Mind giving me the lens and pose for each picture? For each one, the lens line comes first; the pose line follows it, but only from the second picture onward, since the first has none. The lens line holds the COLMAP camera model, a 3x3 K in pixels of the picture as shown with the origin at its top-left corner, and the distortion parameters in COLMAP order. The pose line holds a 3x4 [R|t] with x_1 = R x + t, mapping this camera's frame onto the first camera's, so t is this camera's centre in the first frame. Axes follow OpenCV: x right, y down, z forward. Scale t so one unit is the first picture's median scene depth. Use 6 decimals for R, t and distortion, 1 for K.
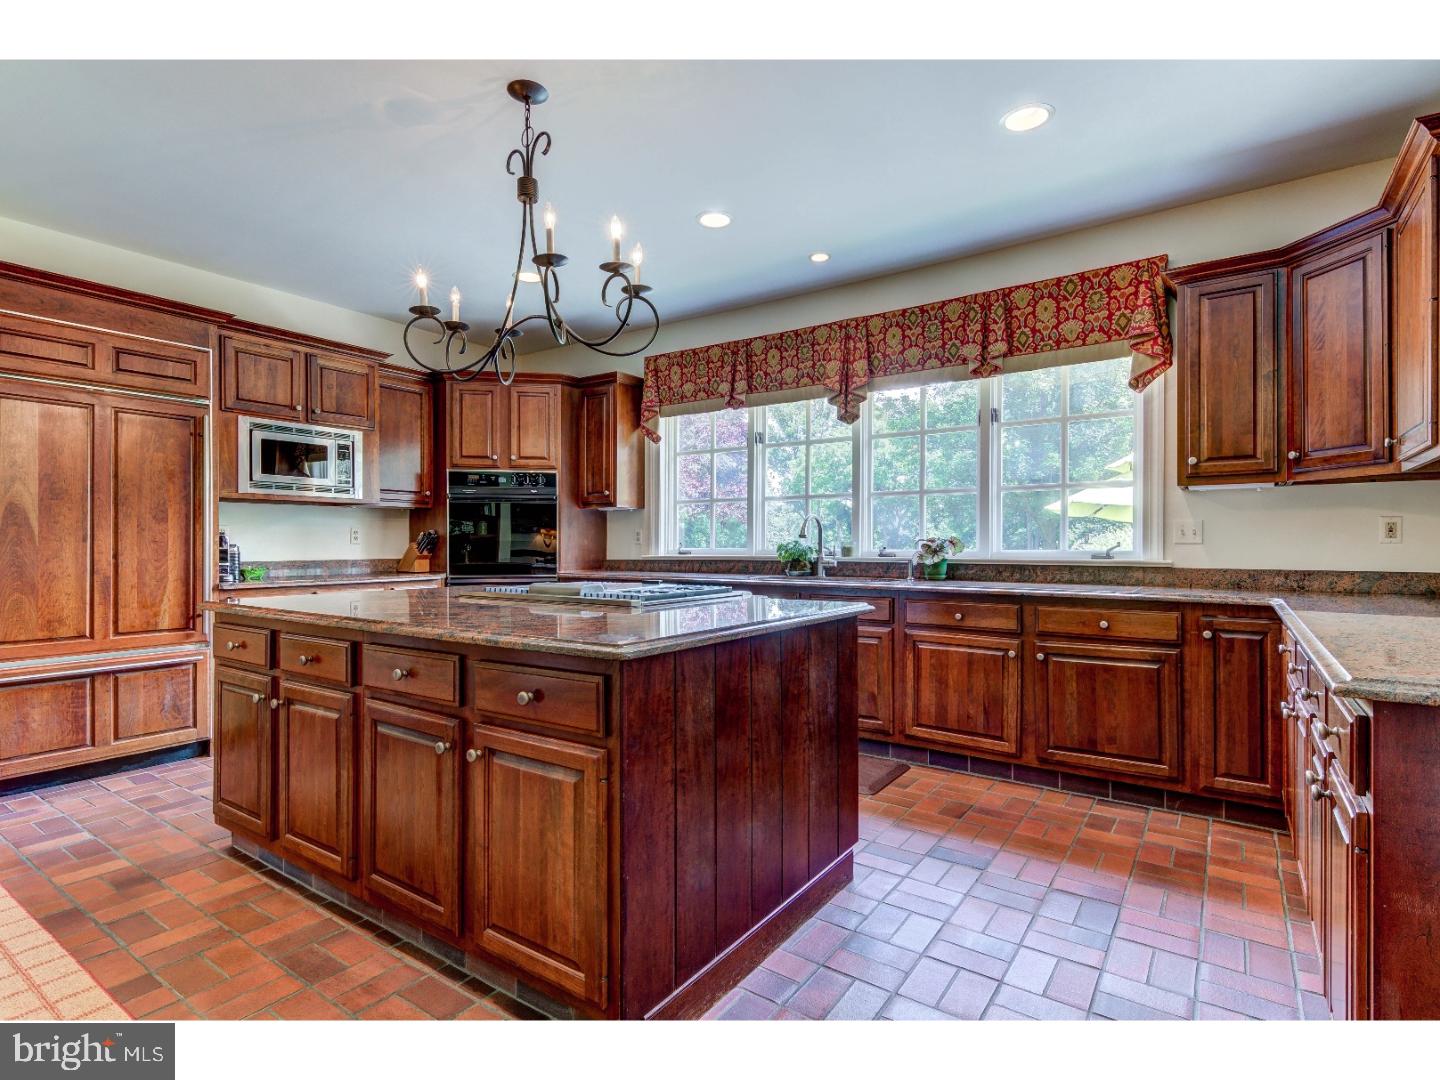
lens RADIAL K [[725.2, 0, 723.4], [0, 725.2, 544.6], [0, 0, 1]] dist [0.017052, -0.005768]
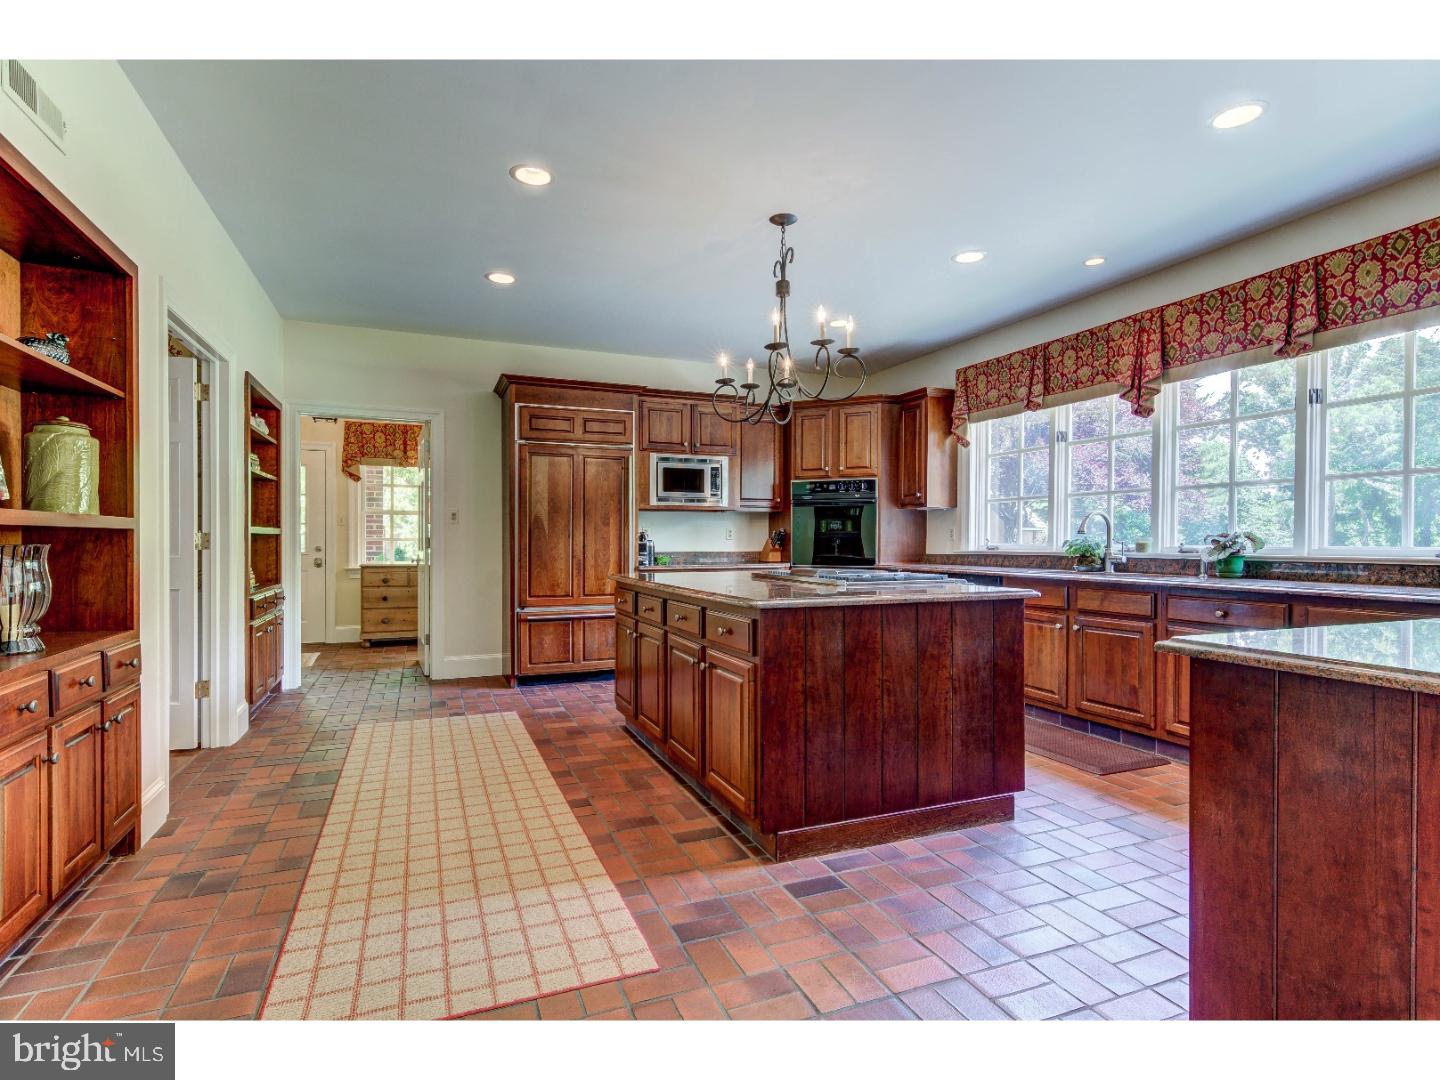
lens RADIAL K [[725.2, 0, 718.8], [0, 725.2, 542.1], [0, 0, 1]] dist [0.017052, -0.005768]
pose [[0.840590, 0.001852, -0.541669, 0.262886], [-0.000861, 0.999997, 0.002082, 0.000841], [0.541671, -0.001284, 0.840590, -0.169975]]
